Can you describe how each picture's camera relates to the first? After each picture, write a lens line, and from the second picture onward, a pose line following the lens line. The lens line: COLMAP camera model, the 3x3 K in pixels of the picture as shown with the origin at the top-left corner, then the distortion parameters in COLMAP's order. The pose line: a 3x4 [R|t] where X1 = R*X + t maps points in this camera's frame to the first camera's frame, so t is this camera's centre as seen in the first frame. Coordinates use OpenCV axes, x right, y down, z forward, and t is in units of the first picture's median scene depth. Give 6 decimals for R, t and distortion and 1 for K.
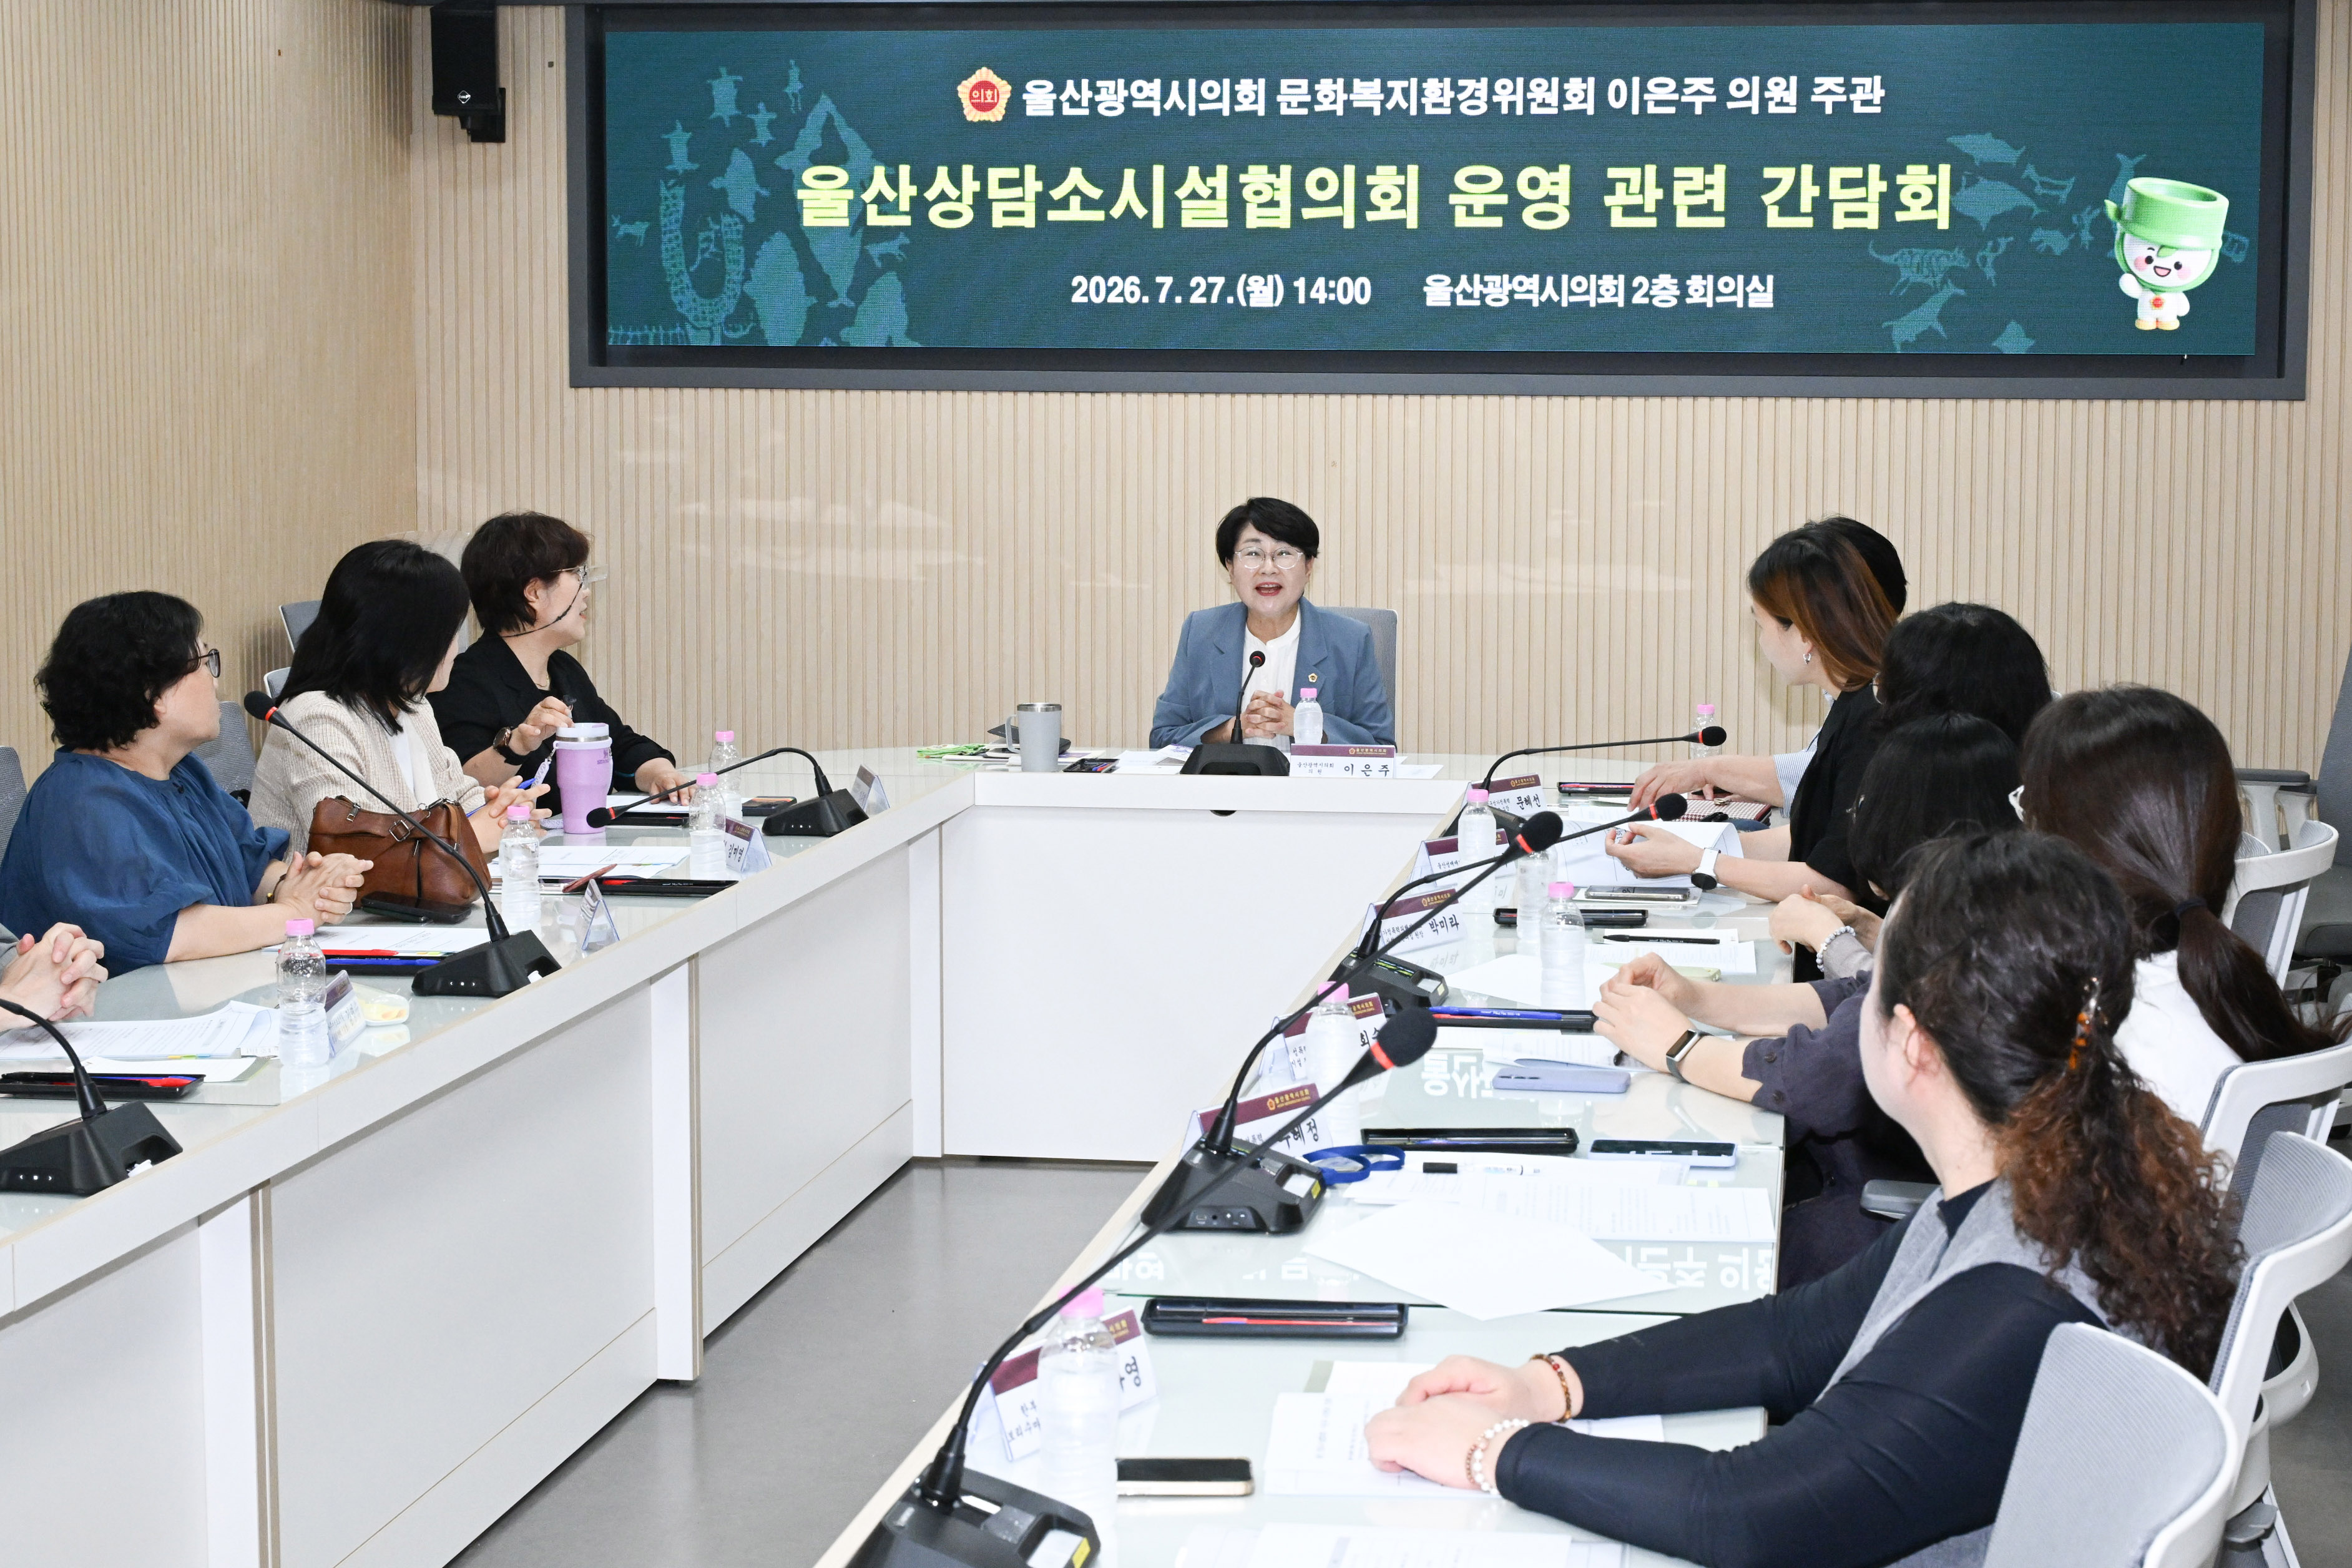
lens RADIAL K [[3788.0, 0, 1292.4], [0, 3788.0, 745.8], [0, 0, 1]] dist [-0.012777, 0.000000]
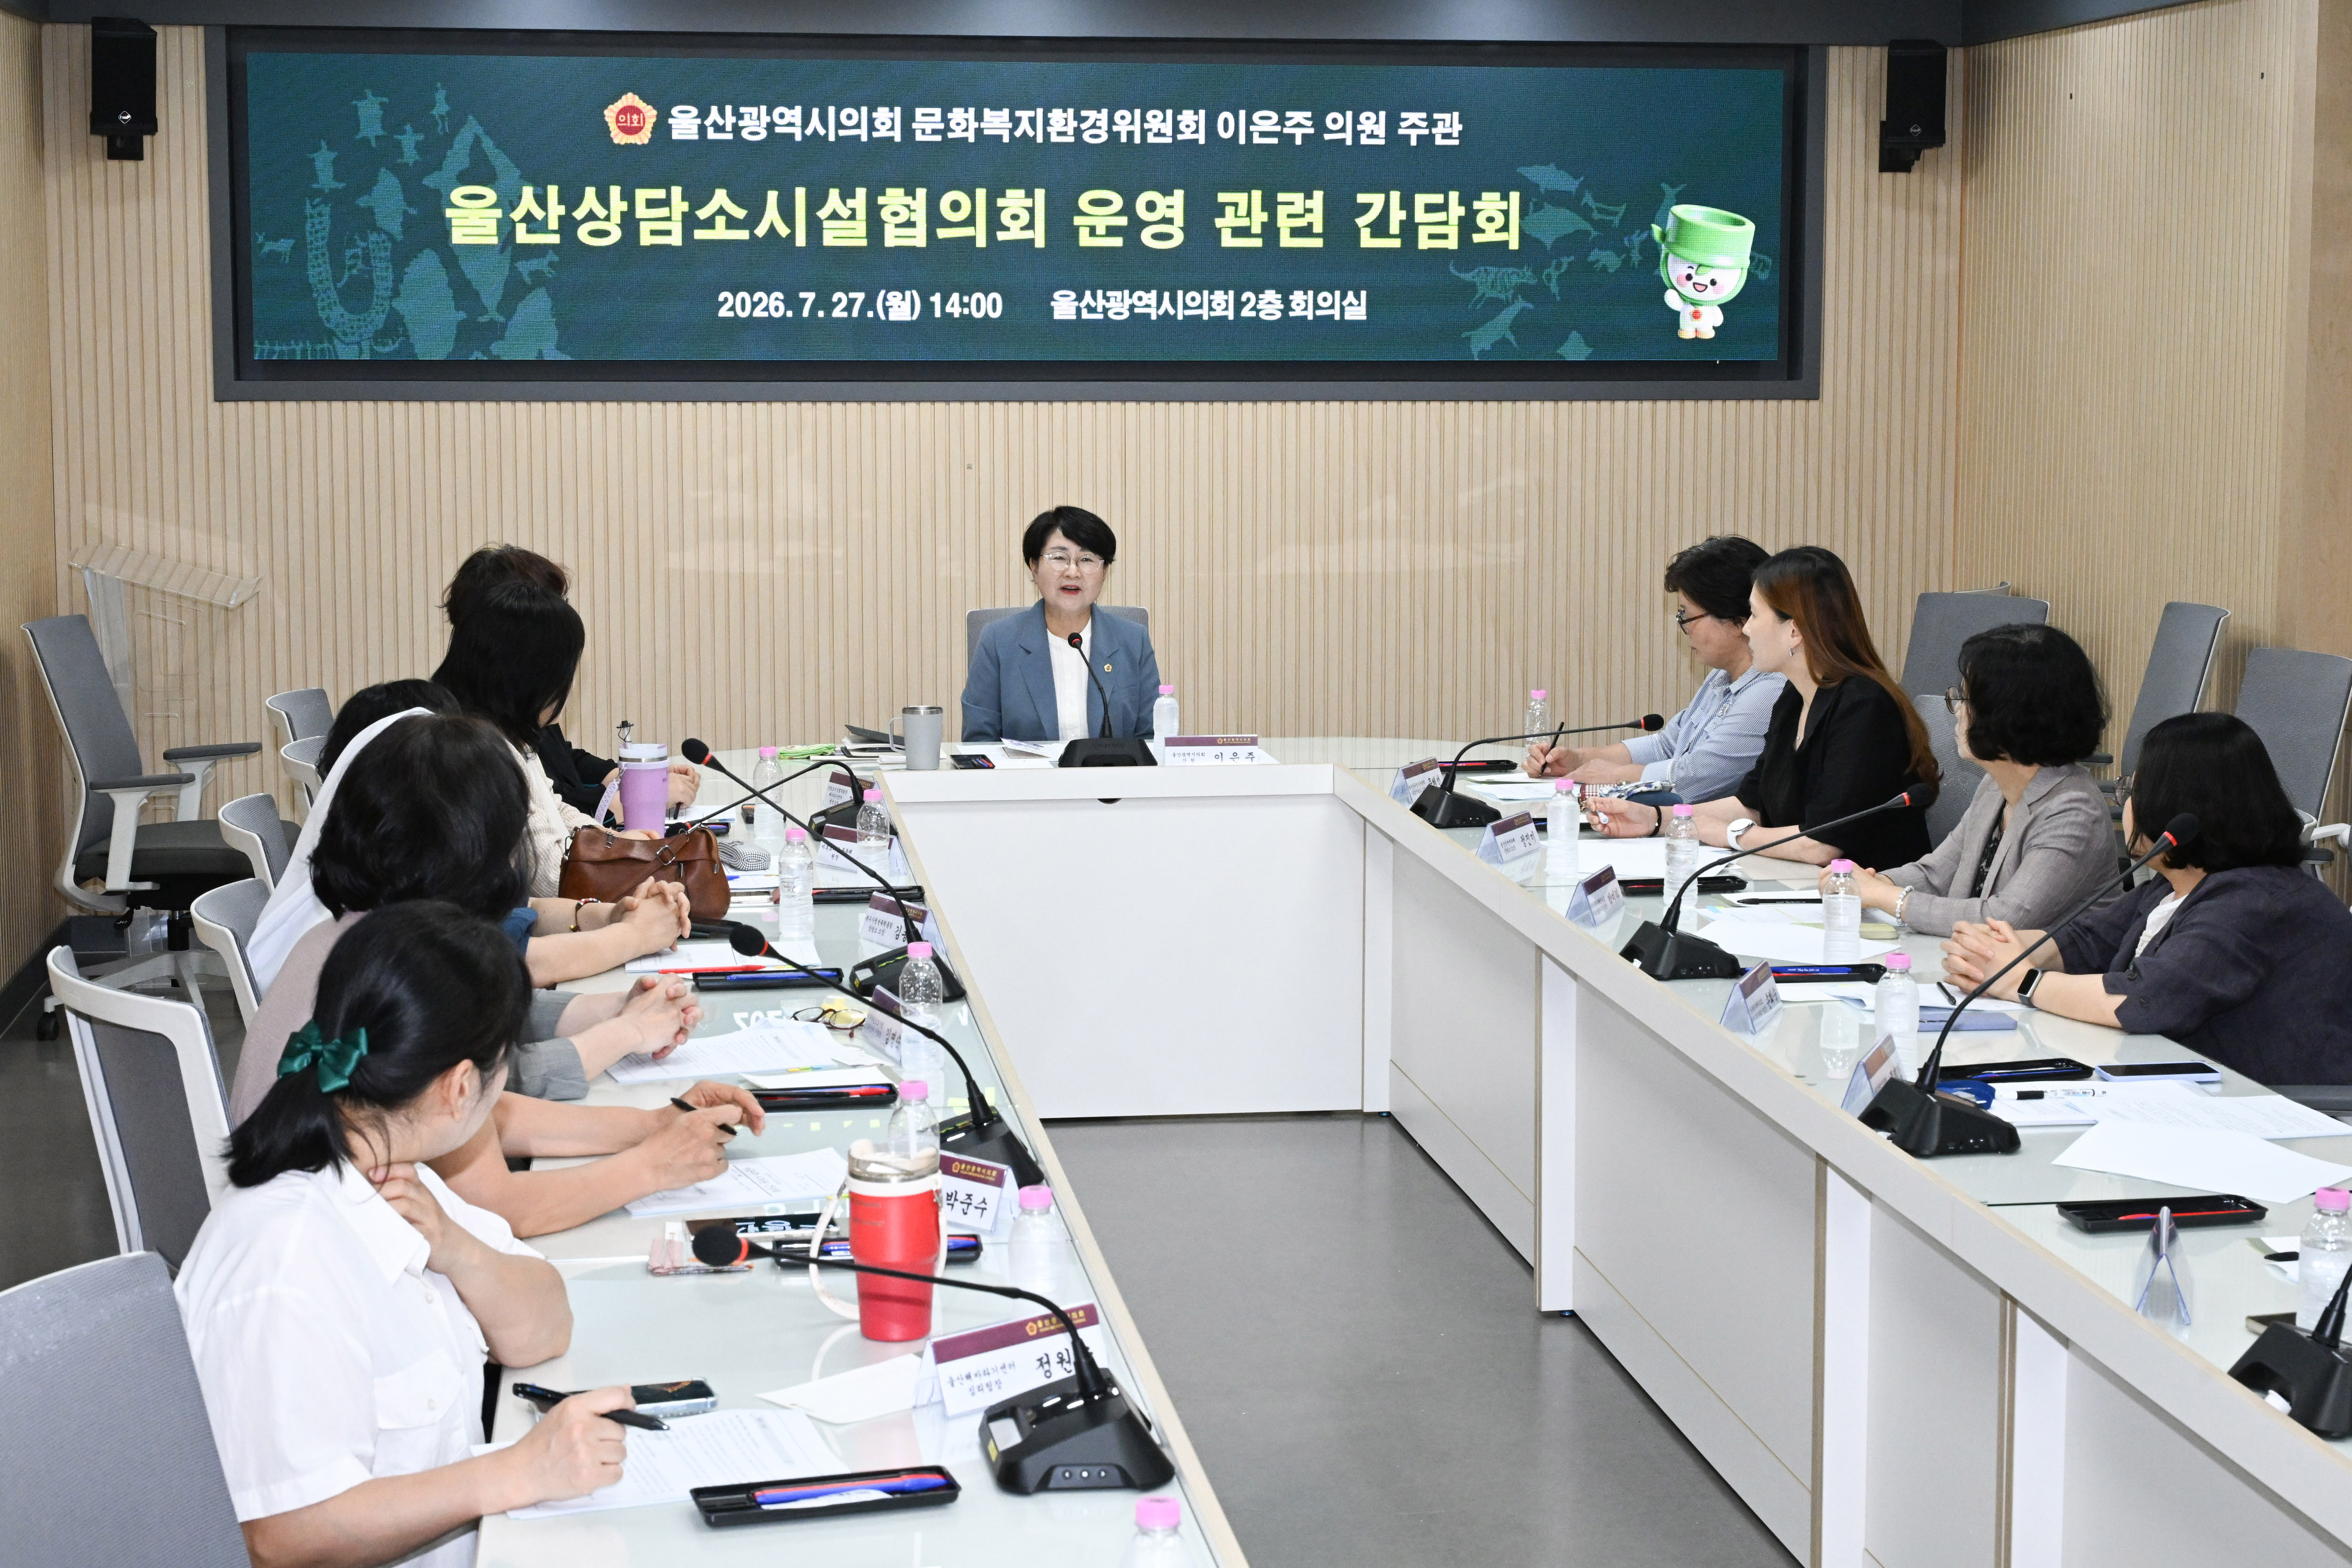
lens RADIAL K [[3810.8, 0, 1170.8], [0, 3810.8, 762.3], [0, 0, 1]] dist [-0.013112, 0.000000]
pose [[0.961032, -0.037117, 0.273935, -0.236687], [0.031215, 0.999178, 0.025875, -0.016884], [-0.274670, -0.016316, 0.961400, -0.058017]]
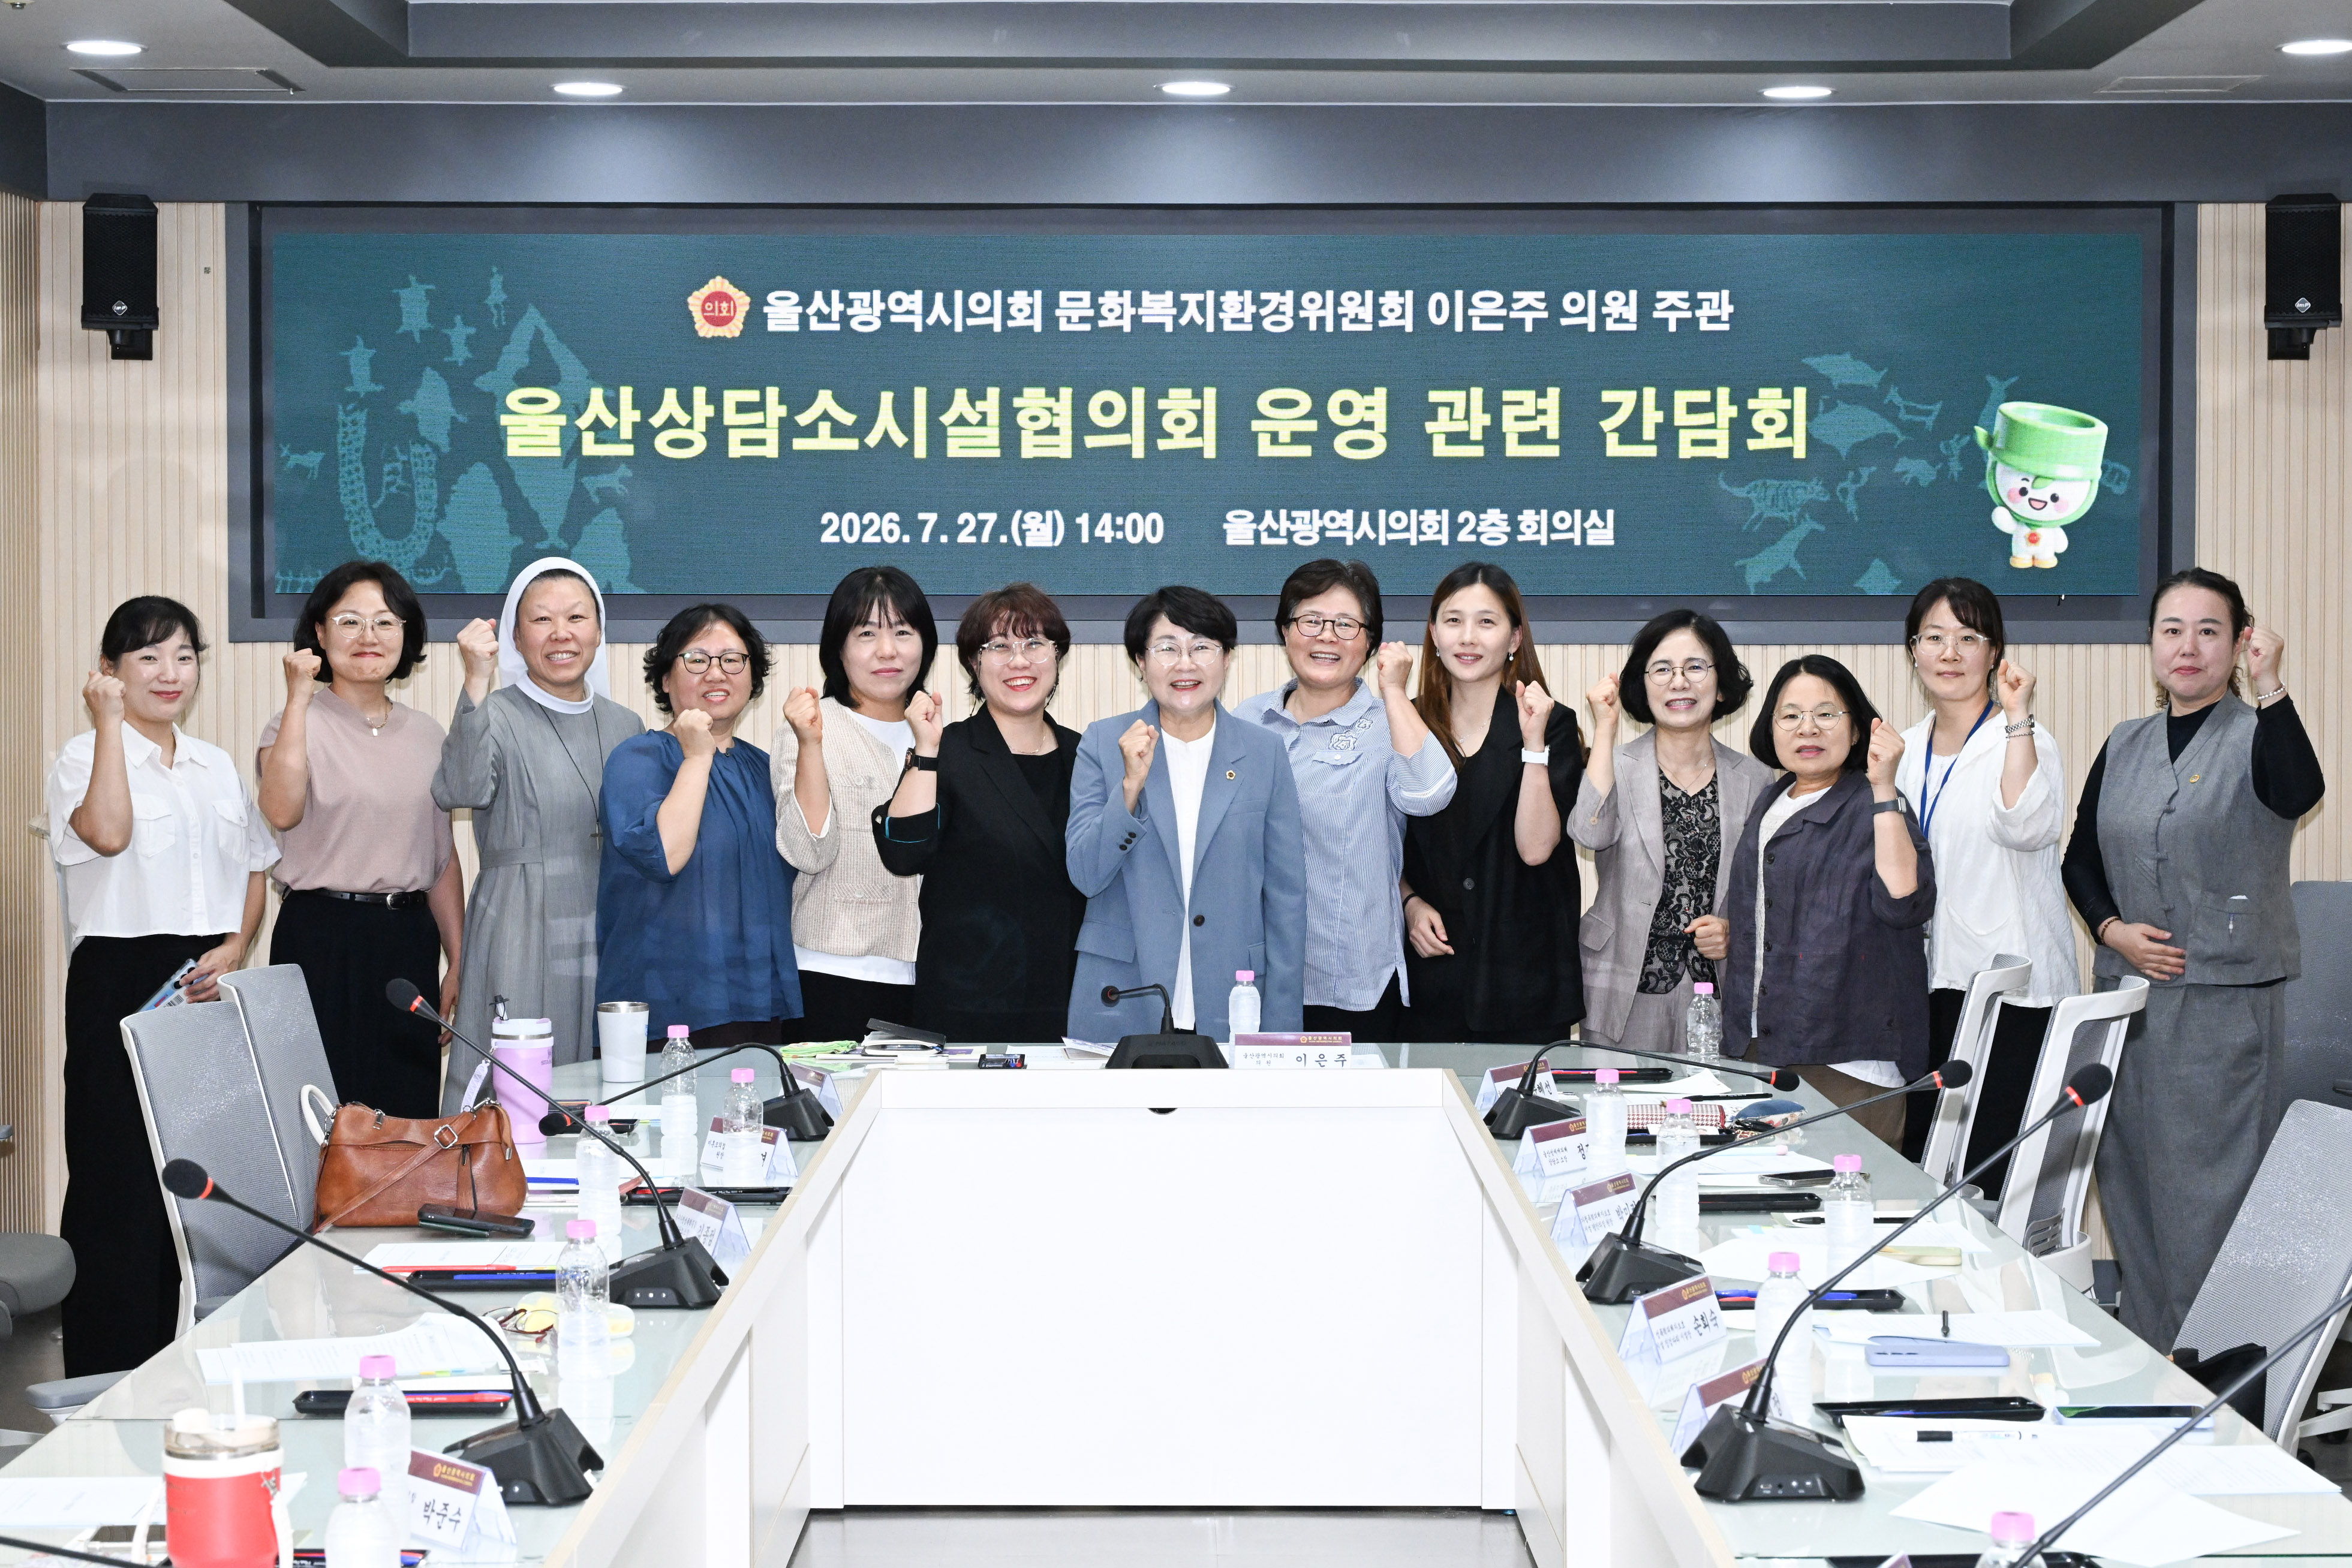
lens RADIAL K [[4574.5, 0, 1127.1], [0, 4574.5, 882.6], [0, 0, 1]] dist [-0.002488, 0.000000]
pose [[0.991417, -0.013449, 0.130043, -0.129260], [0.018671, 0.999064, -0.039026, 0.004559], [-0.129396, 0.041119, 0.990740, -0.058285]]
